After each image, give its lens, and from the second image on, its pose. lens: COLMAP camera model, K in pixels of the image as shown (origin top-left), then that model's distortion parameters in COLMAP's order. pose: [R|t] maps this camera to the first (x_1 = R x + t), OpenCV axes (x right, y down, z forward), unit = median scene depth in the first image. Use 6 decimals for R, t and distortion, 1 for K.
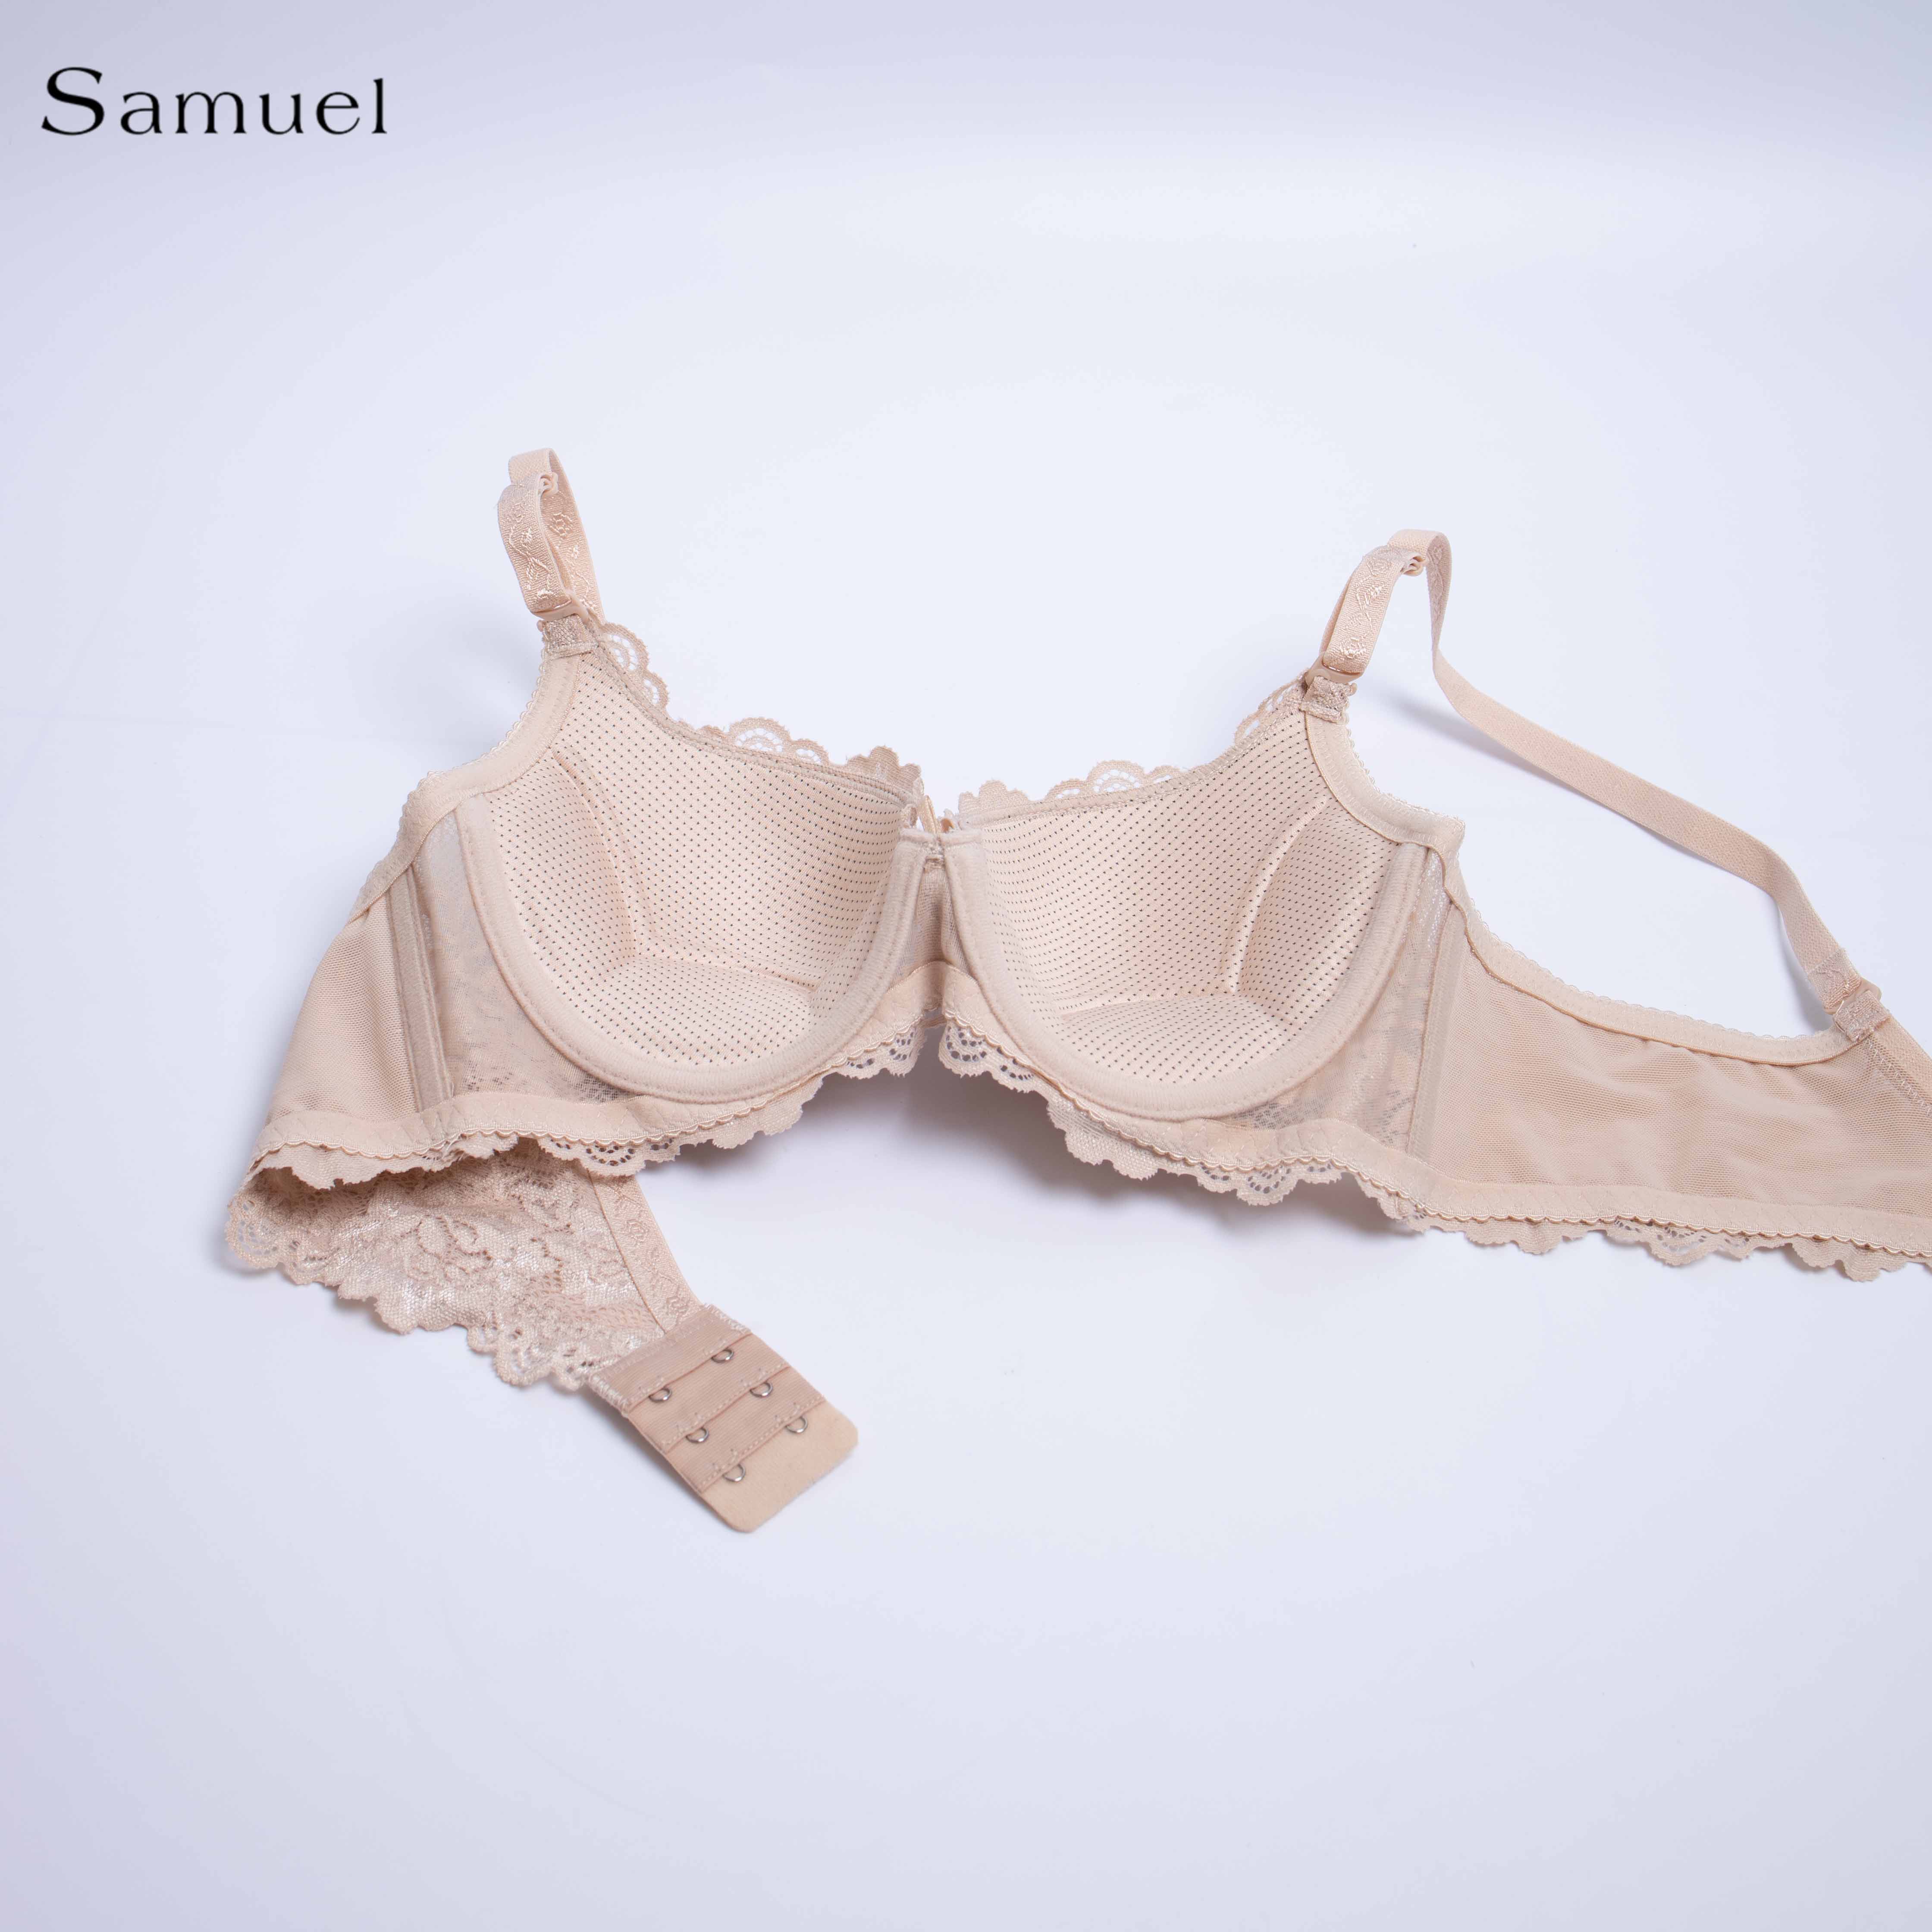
lens RADIAL K [[2767.2, 0, 966.0], [0, 2767.2, 966.0], [0, 0, 1]] dist [-0.502235, 2.594344]
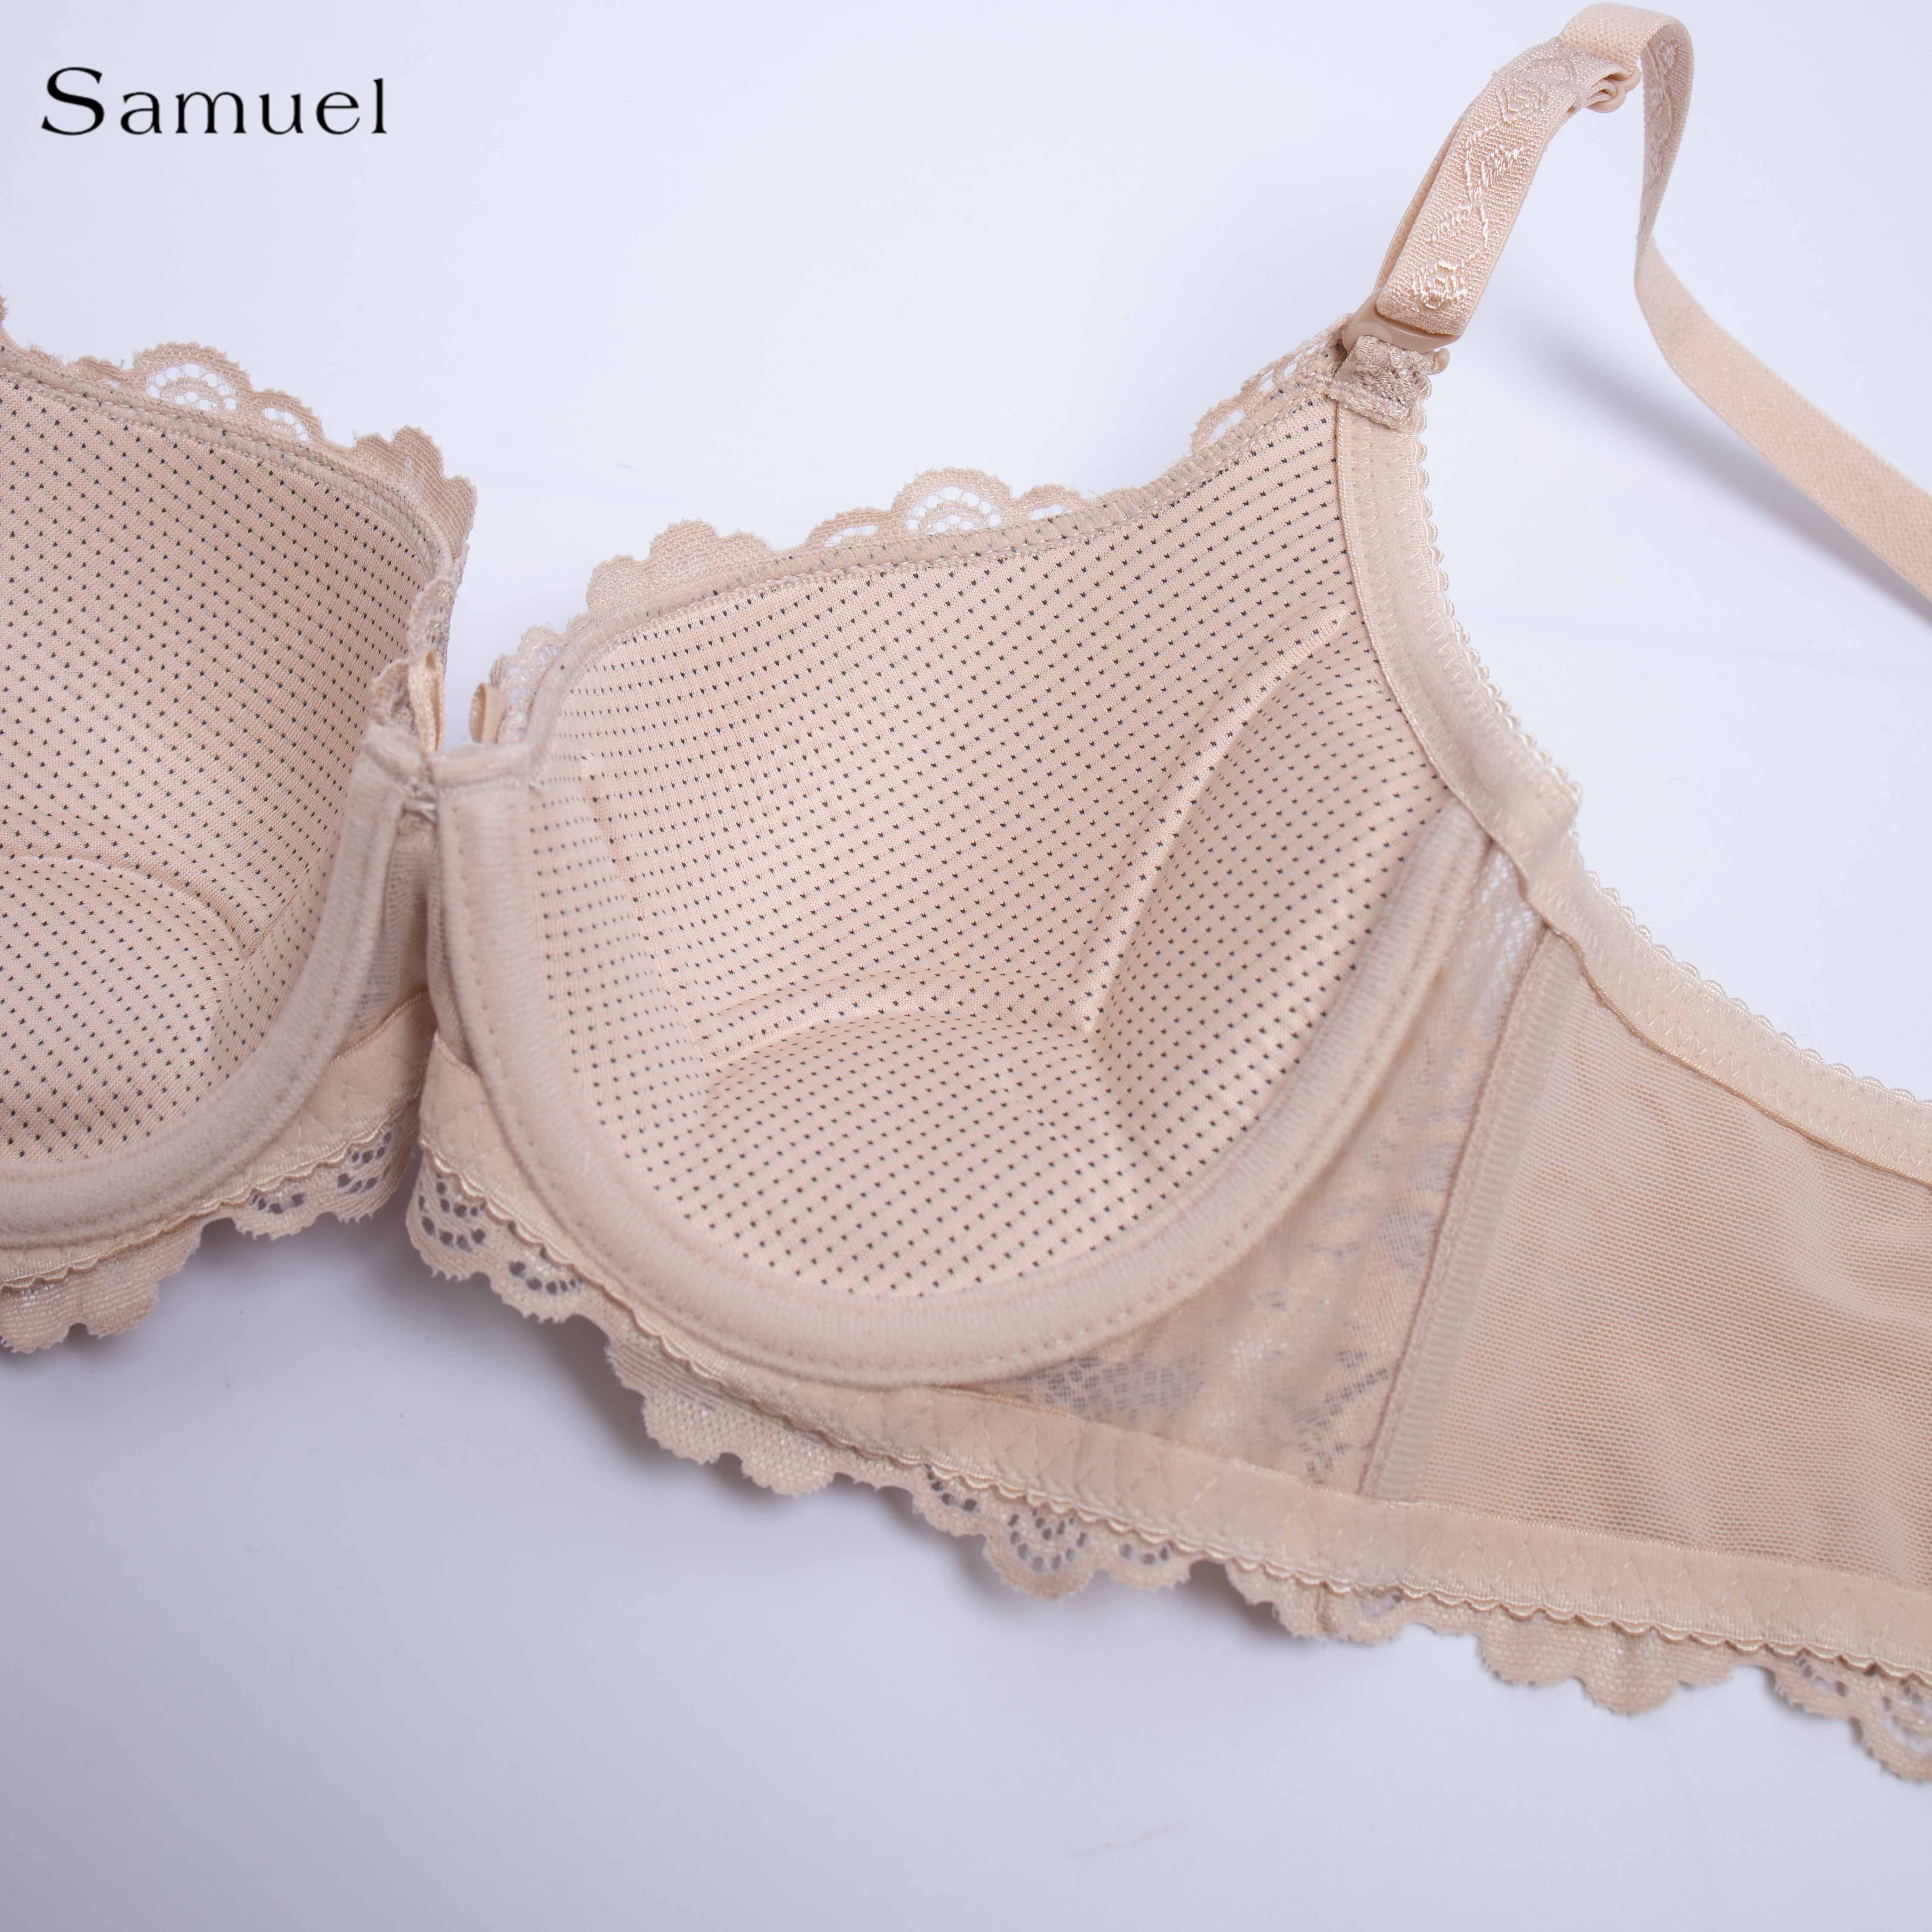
lens RADIAL K [[2767.2, 0, 966.0], [0, 2767.2, 966.0], [0, 0, 1]] dist [-0.502235, 2.594344]
pose [[0.985030, 0.092253, -0.145622, 0.148897], [-0.038542, 0.941228, 0.335565, -0.169750], [0.168021, -0.324929, 0.930693, 0.548273]]
